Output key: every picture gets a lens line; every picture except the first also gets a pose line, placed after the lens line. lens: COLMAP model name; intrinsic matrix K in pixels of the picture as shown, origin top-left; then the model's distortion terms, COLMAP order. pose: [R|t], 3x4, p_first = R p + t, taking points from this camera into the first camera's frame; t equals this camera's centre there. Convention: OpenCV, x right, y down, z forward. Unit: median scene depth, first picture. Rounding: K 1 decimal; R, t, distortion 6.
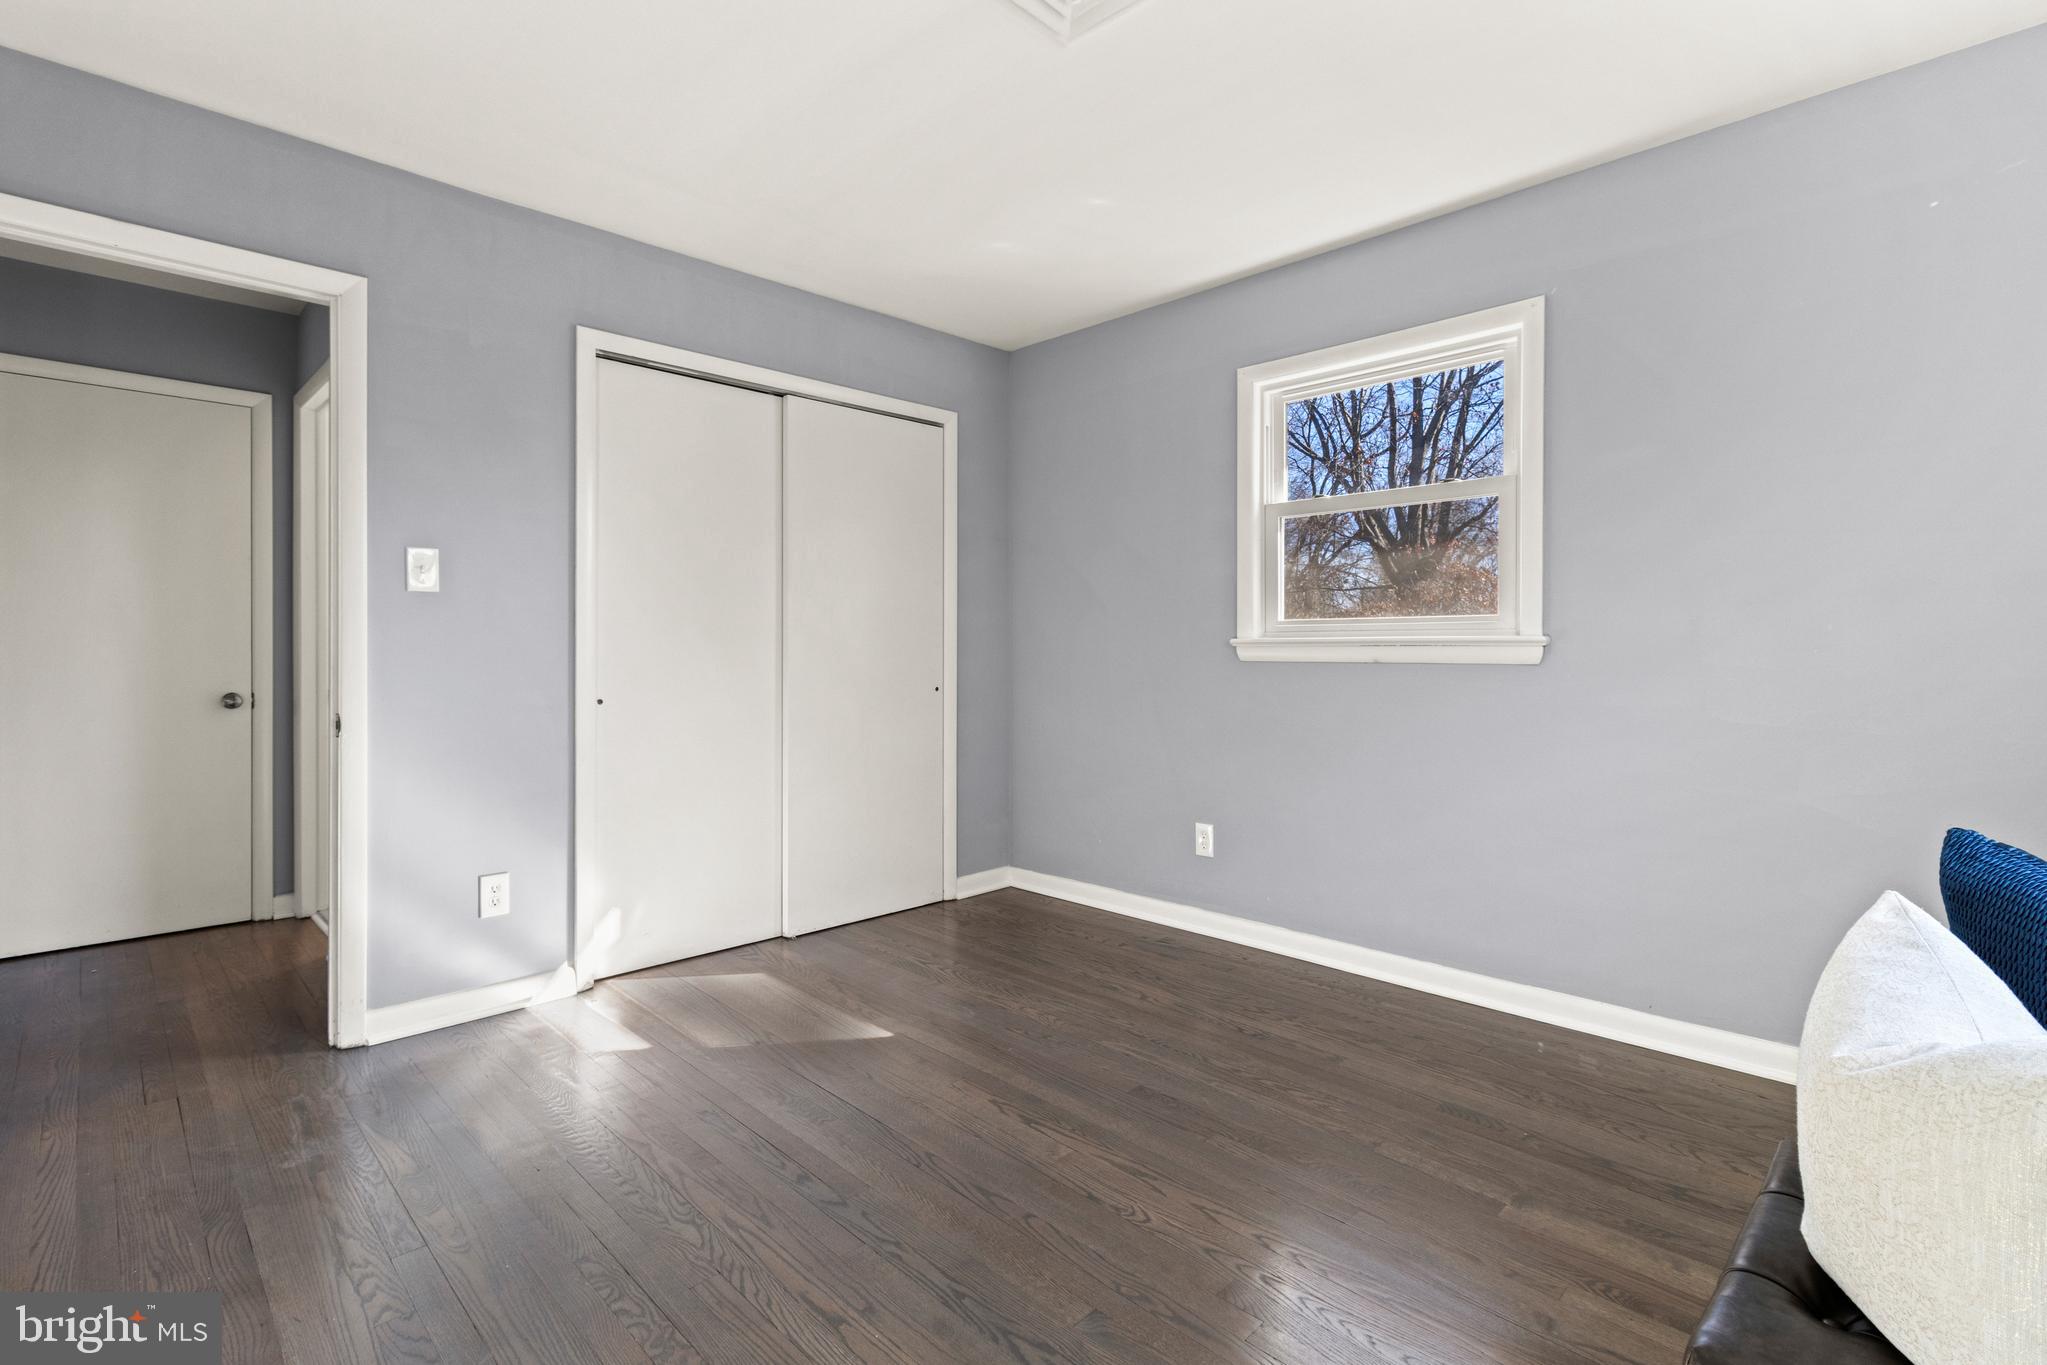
lens RADIAL K [[955.4, 0, 1014.1], [0, 955.4, 650.8], [0, 0, 1]] dist [0.000166, 0.000525]
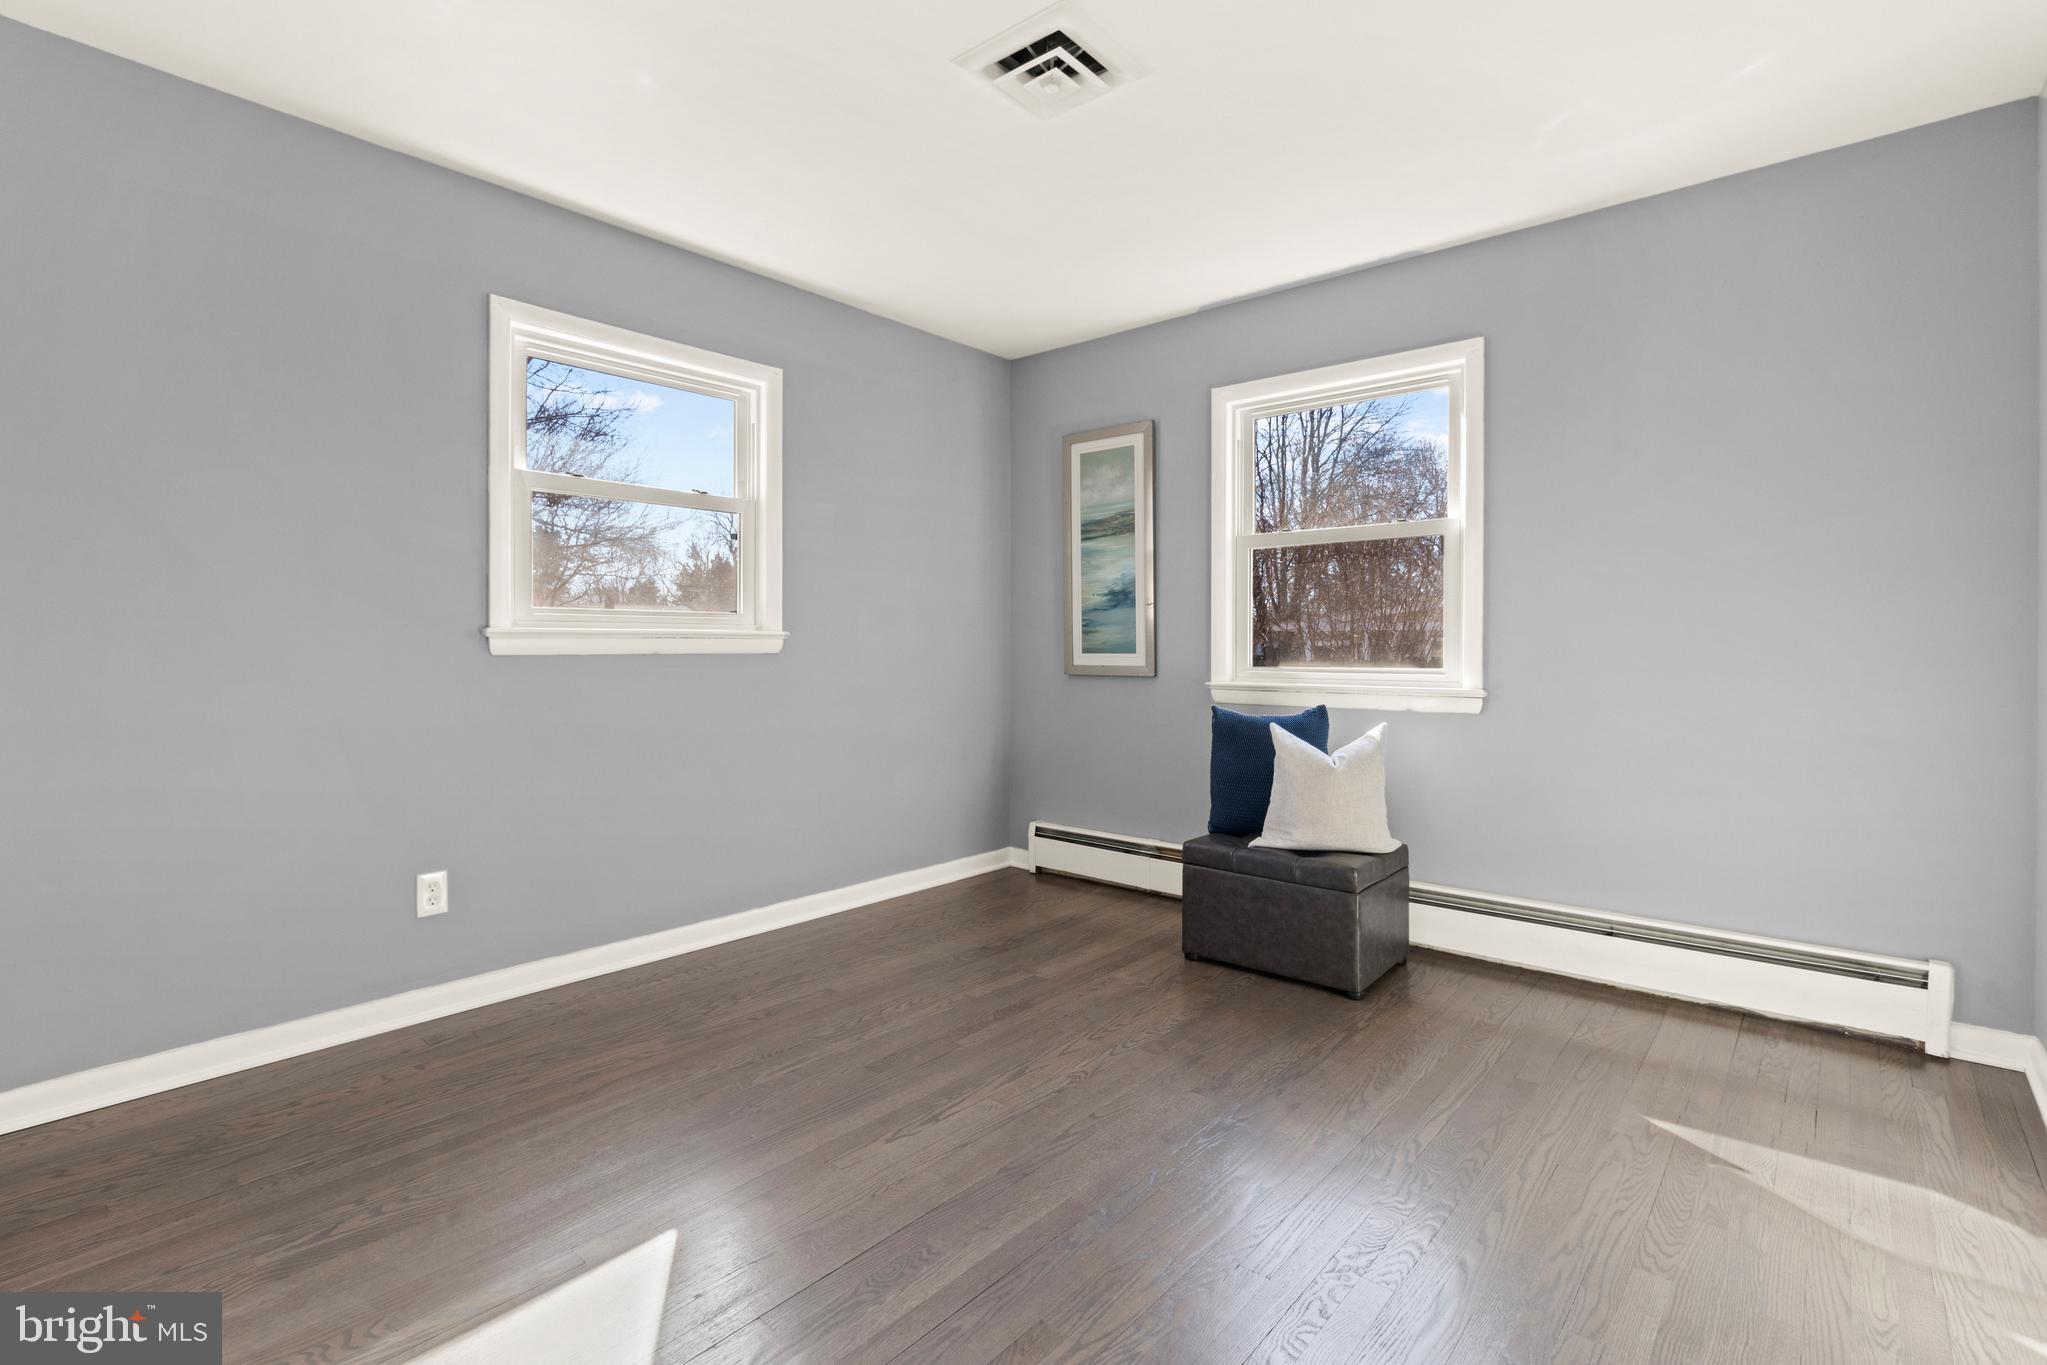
lens RADIAL K [[955.4, 0, 1014.1], [0, 955.4, 650.8], [0, 0, 1]] dist [0.000166, 0.000525]
pose [[-0.077001, -0.008429, 0.996995, -0.857533], [0.000801, 0.999963, 0.008516, 0.000239], [-0.997031, 0.001454, -0.076991, 0.877749]]
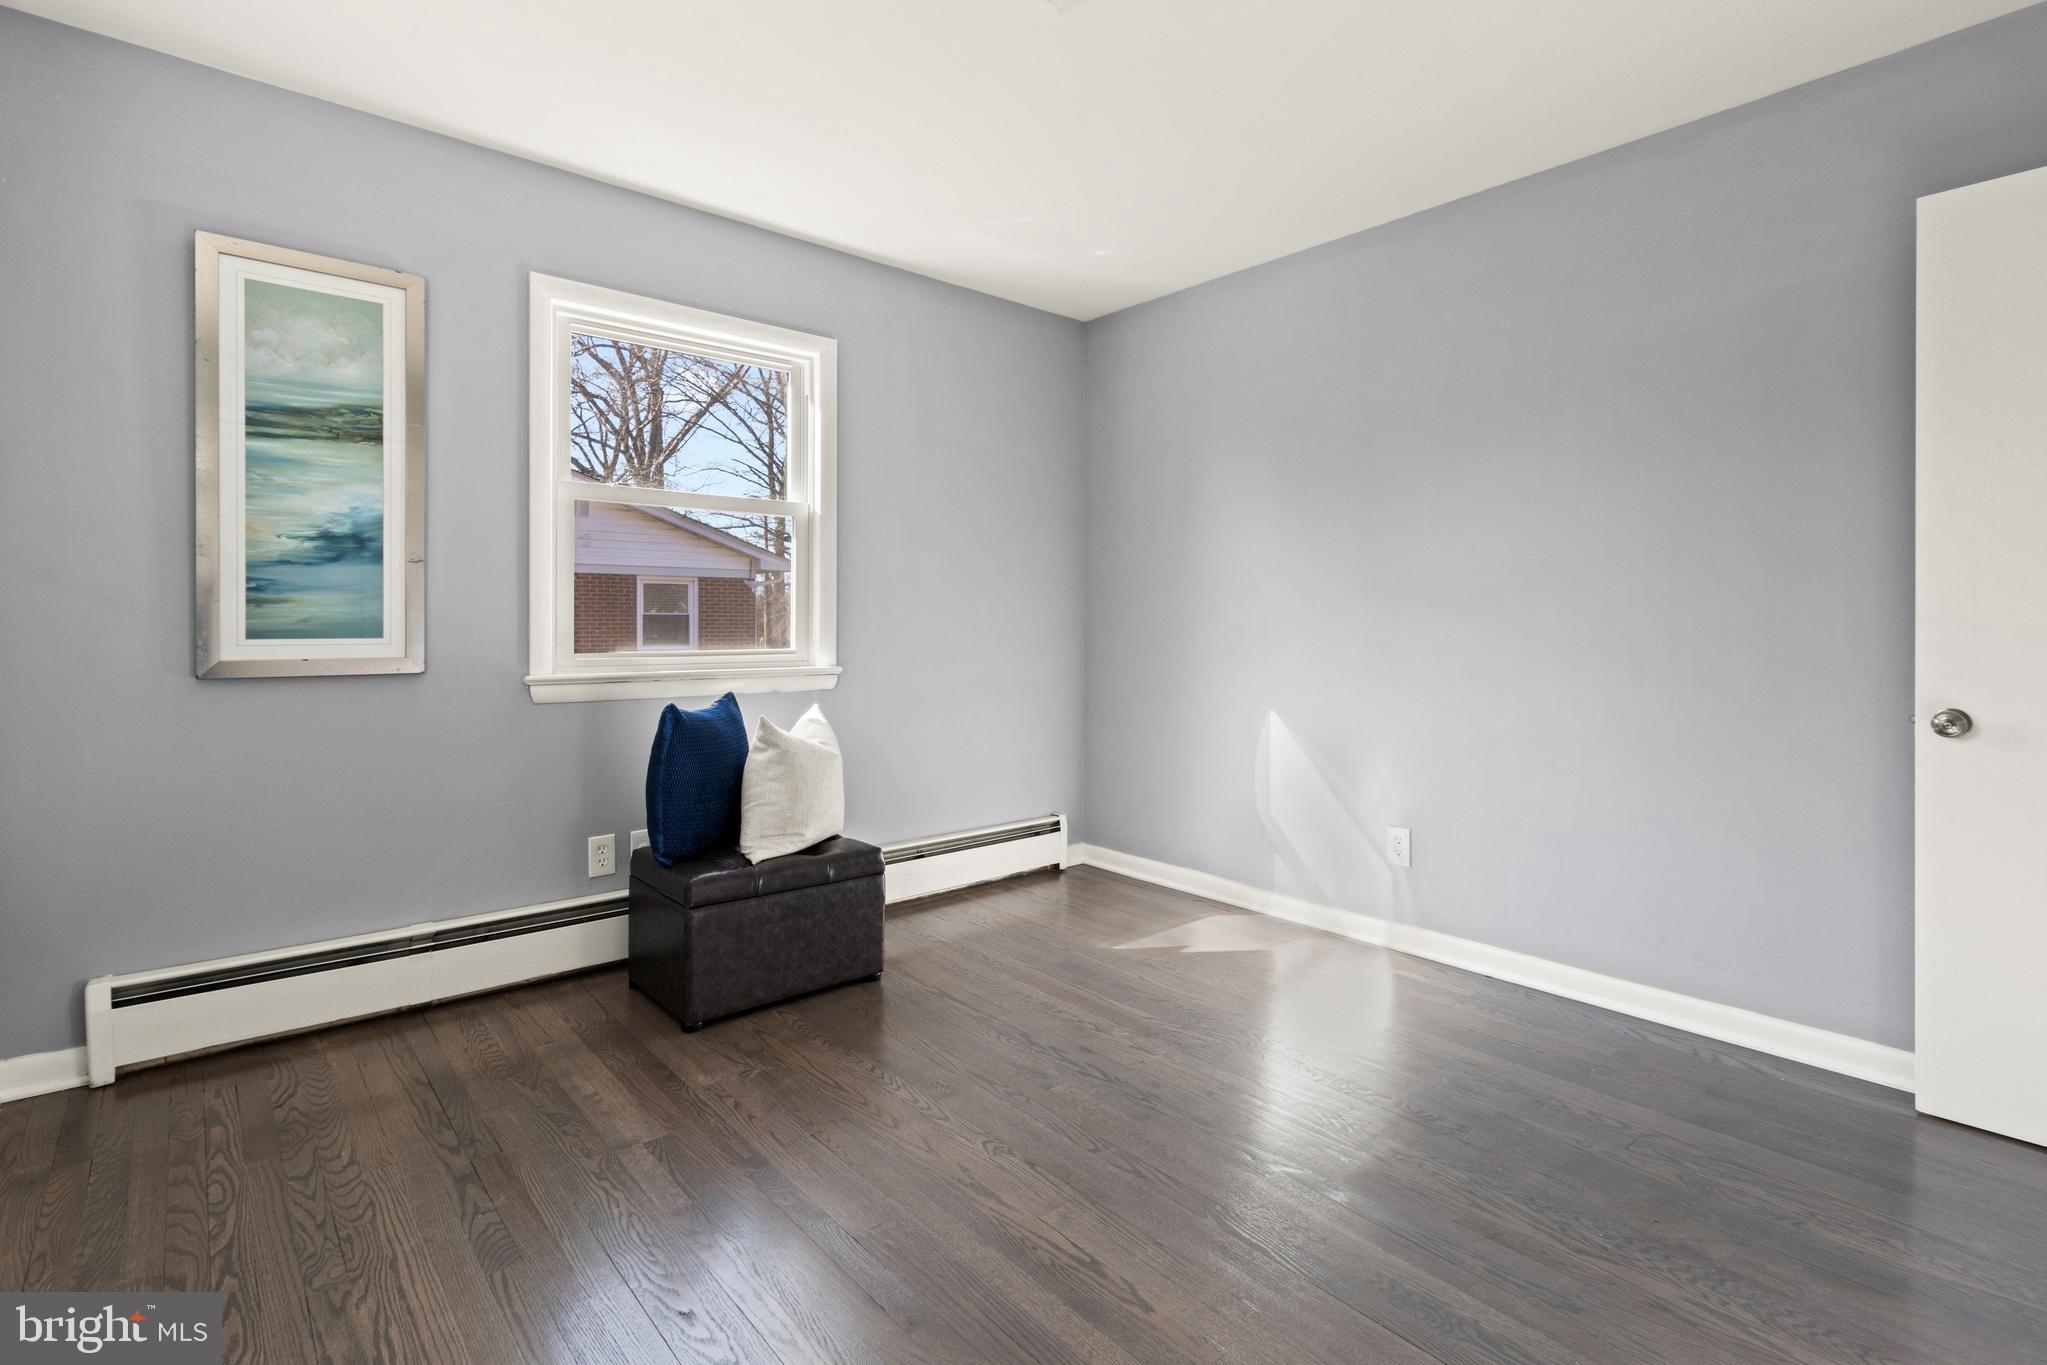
lens RADIAL K [[964.1, 0, 1017.9], [0, 964.1, 631.5], [0, 0, 1]] dist [-0.000859, 0.000002]
pose [[-0.997687, -0.005735, 0.067730, 0.022681], [-0.005144, 0.999947, 0.008906, -0.000705], [-0.067777, 0.008537, -0.997664, 1.536415]]
